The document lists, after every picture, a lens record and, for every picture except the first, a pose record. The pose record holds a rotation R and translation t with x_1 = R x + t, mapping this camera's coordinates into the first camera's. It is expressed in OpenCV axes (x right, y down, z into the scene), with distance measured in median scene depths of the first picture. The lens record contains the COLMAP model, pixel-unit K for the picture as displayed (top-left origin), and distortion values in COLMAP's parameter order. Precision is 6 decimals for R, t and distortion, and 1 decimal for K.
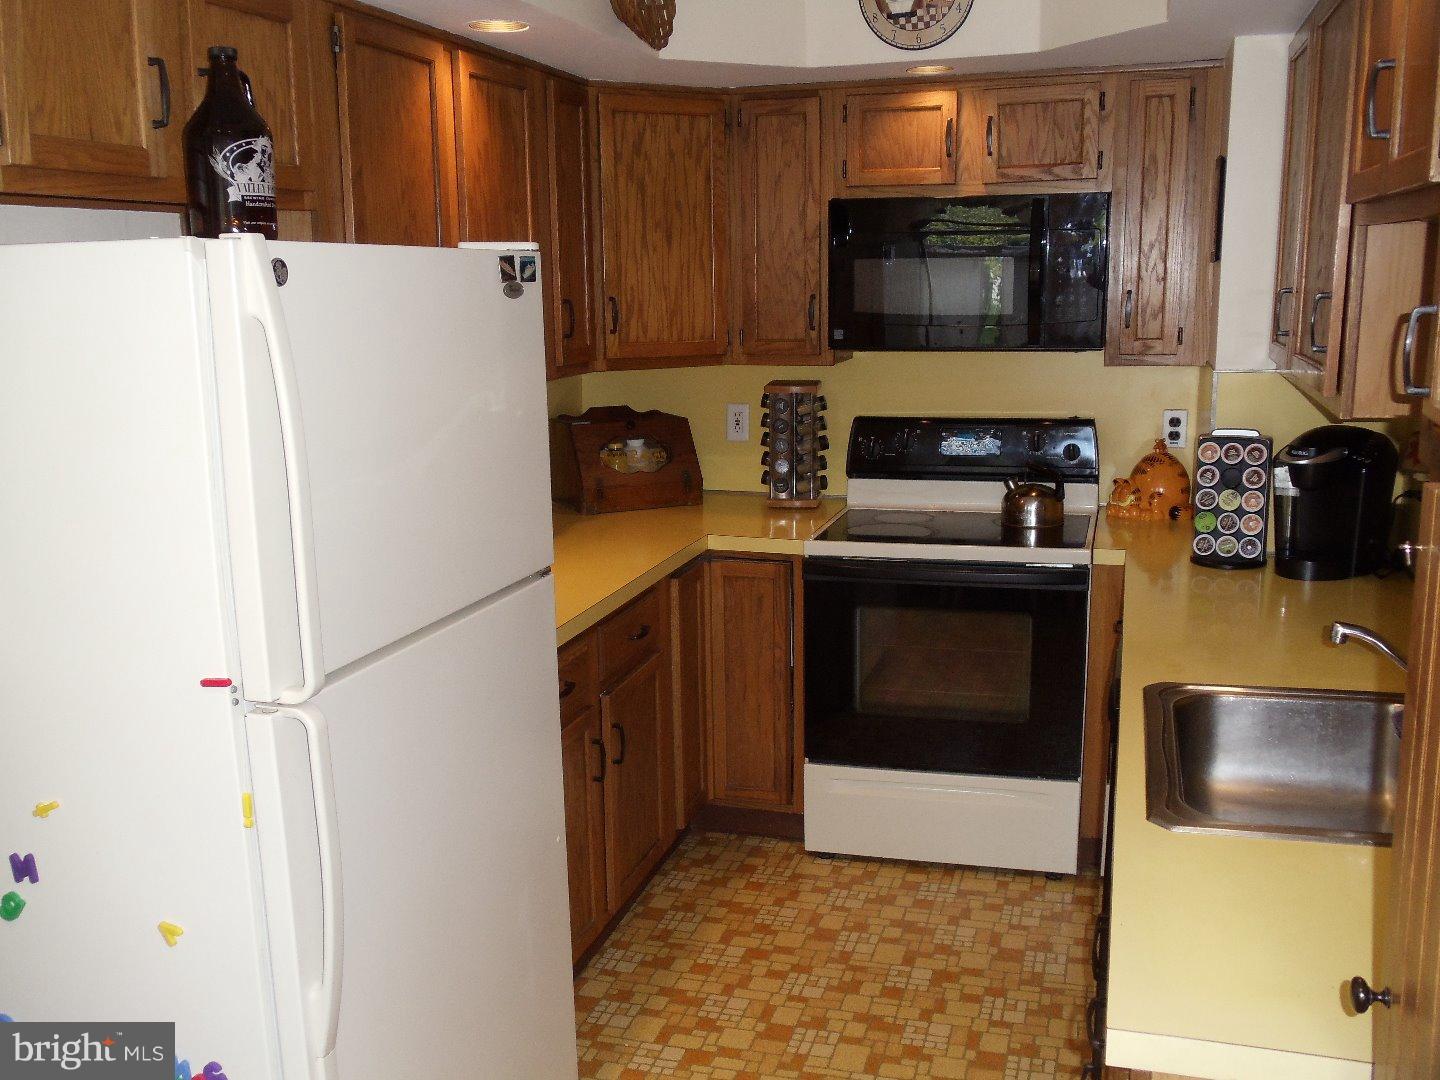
lens RADIAL K [[1433.0, 0, 718.3], [0, 1433.0, 574.9], [0, 0, 1]] dist [0.099308, -0.184561]
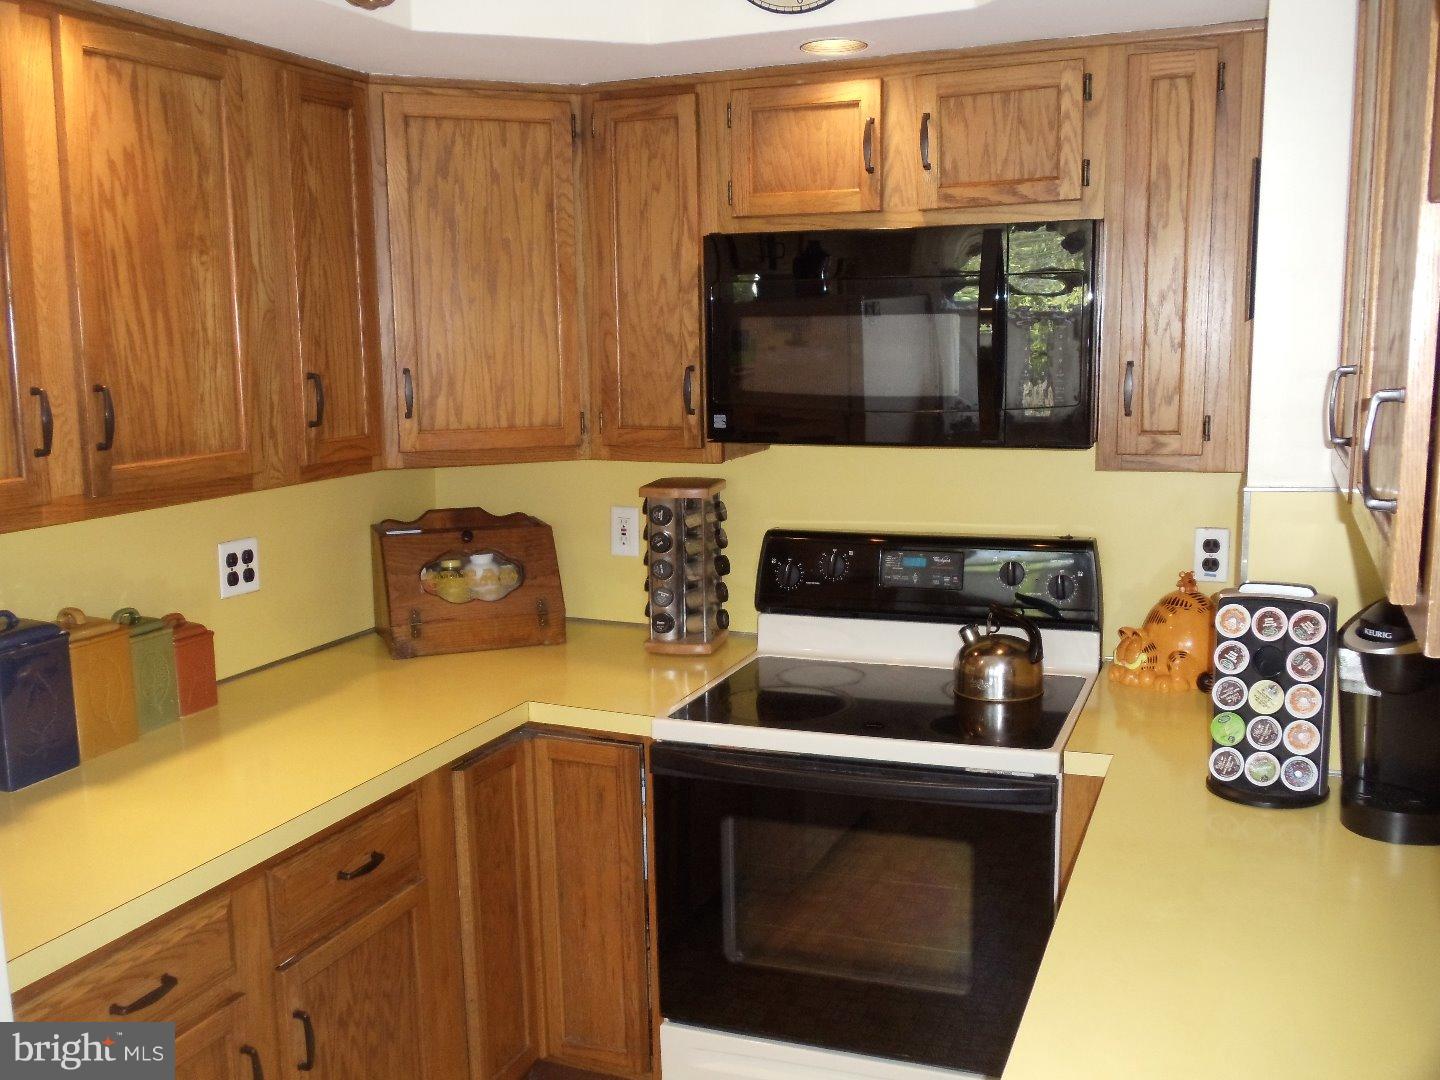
lens RADIAL K [[1406.1, 0, 690.0], [0, 1406.1, 579.5], [0, 0, 1]] dist [0.071970, -0.160476]
pose [[0.994592, 0.014380, -0.102859, 0.147444], [-0.017410, 0.999438, -0.028629, -0.071473], [0.102389, 0.030265, 0.994284, 0.318354]]
